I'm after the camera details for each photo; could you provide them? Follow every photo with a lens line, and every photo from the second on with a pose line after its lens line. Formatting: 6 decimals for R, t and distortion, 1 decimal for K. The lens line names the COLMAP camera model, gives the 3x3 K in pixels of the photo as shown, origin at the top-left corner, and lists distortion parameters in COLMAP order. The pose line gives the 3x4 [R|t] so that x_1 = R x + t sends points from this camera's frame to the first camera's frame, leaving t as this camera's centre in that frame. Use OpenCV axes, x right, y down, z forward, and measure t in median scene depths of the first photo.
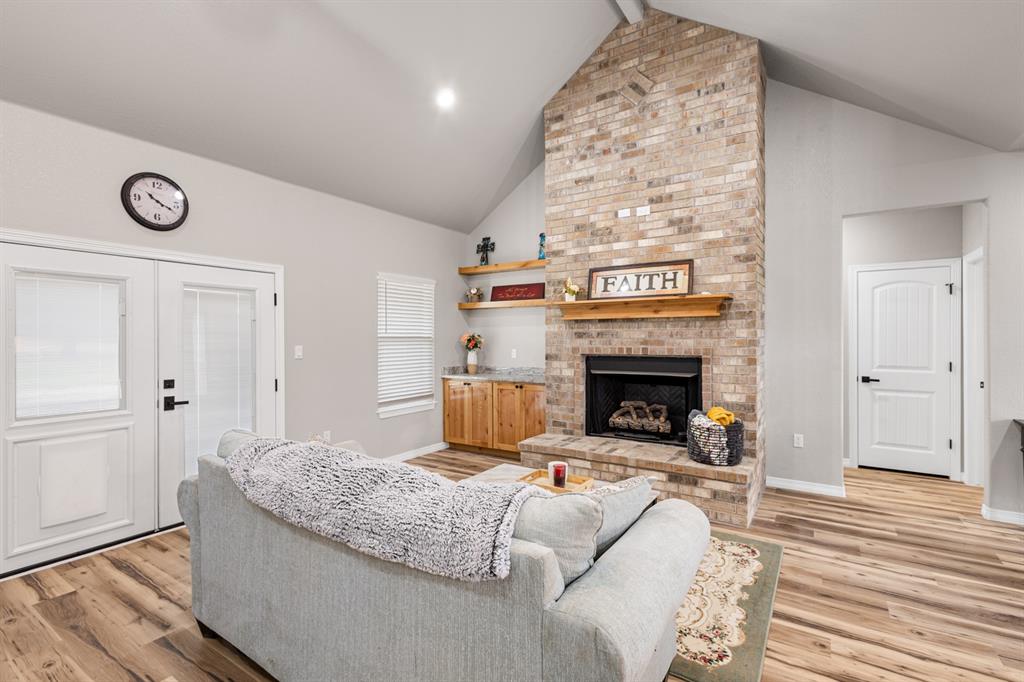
lens RADIAL K [[470.9, 0, 515.5], [0, 470.9, 339.6], [0, 0, 1]] dist [0.007125, -0.001437]
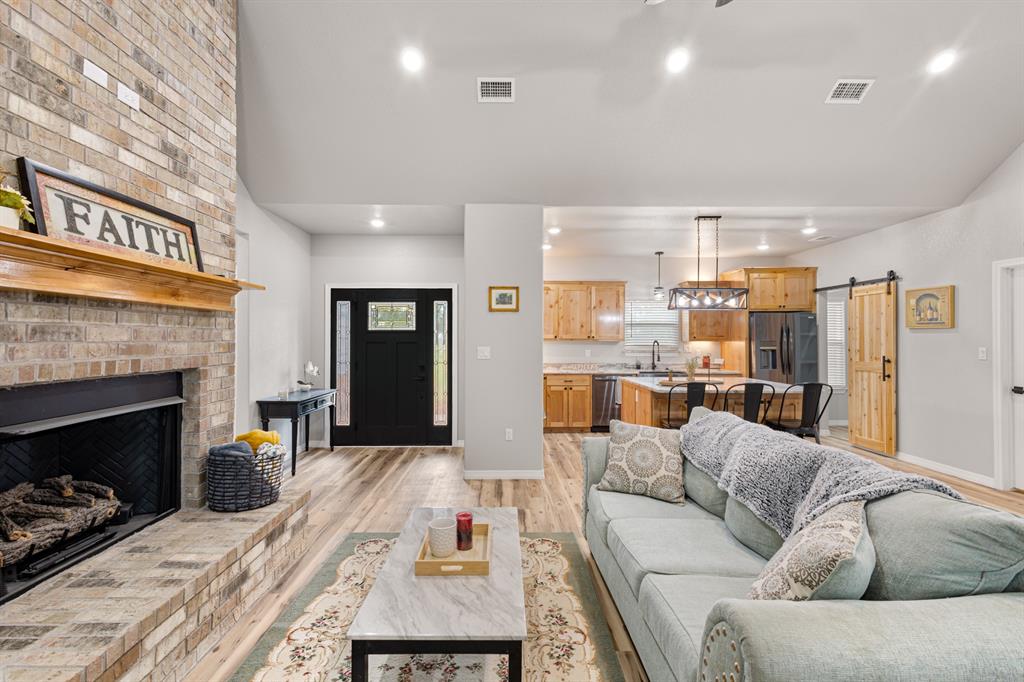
lens RADIAL K [[470.9, 0, 507.5], [0, 470.9, 335.5], [0, 0, 1]] dist [0.007125, -0.001437]
pose [[-0.552123, 0.011176, 0.833688, -0.397488], [0.003814, 0.999934, -0.010880, -0.002413], [-0.833754, -0.002827, -0.552129, 0.951711]]
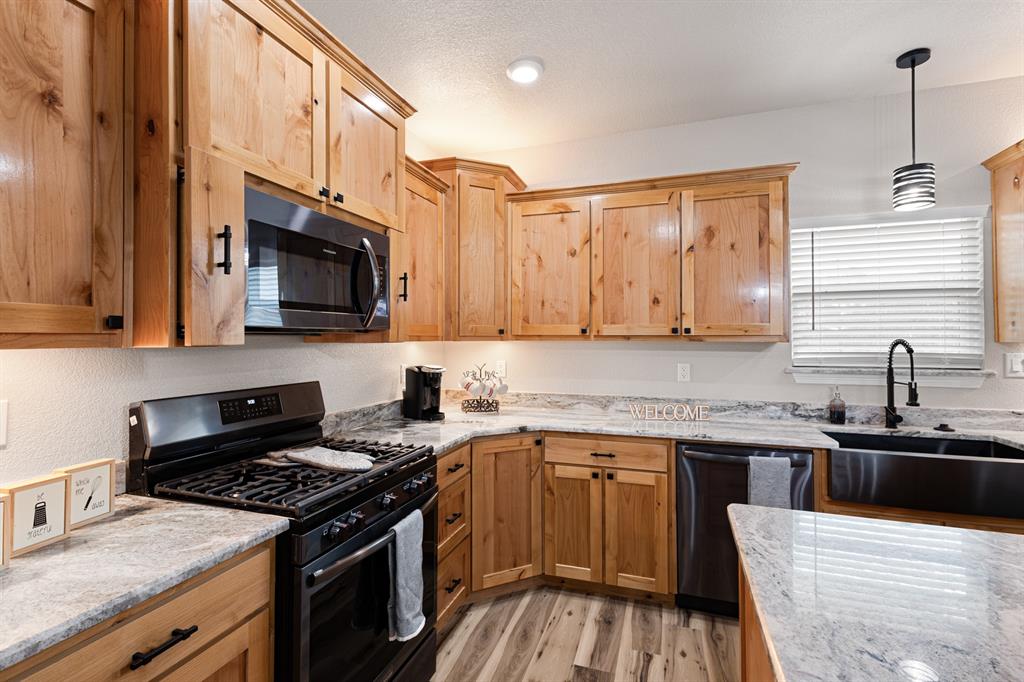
lens RADIAL K [[470.9, 0, 505.5], [0, 470.9, 333.3], [0, 0, 1]] dist [0.007125, -0.001437]
pose [[-0.237876, 0.017270, 0.971142, 0.328776], [0.006636, 0.999847, -0.016155, -0.002029], [-0.971273, 0.002601, -0.237954, 0.109288]]
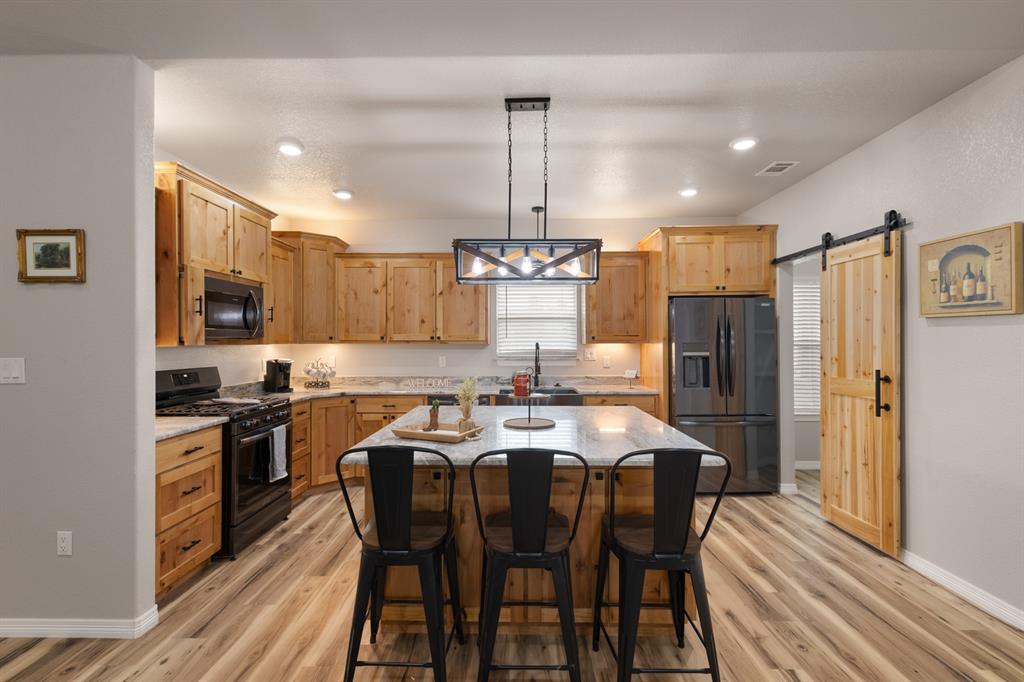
lens RADIAL K [[470.9, 0, 507.7], [0, 470.9, 341.1], [0, 0, 1]] dist [0.007125, -0.001437]
pose [[-0.532020, 0.007900, 0.846695, -0.181928], [0.007801, 0.999960, -0.004428, 0.000003], [-0.846696, 0.004249, -0.532060, 0.193743]]
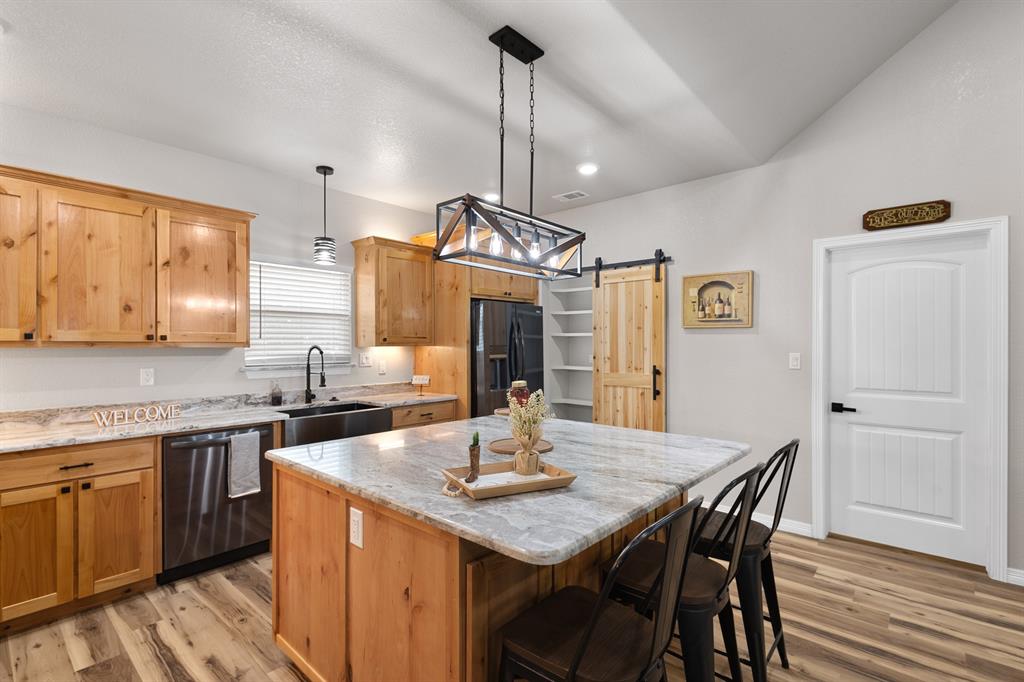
lens RADIAL K [[470.9, 0, 509.3], [0, 470.9, 345.4], [0, 0, 1]] dist [0.007125, -0.001437]
pose [[-0.988747, 0.004890, 0.149519, 0.276057], [0.005899, 0.999963, 0.006306, -0.004257], [-0.149483, 0.007117, -0.988739, 0.334140]]
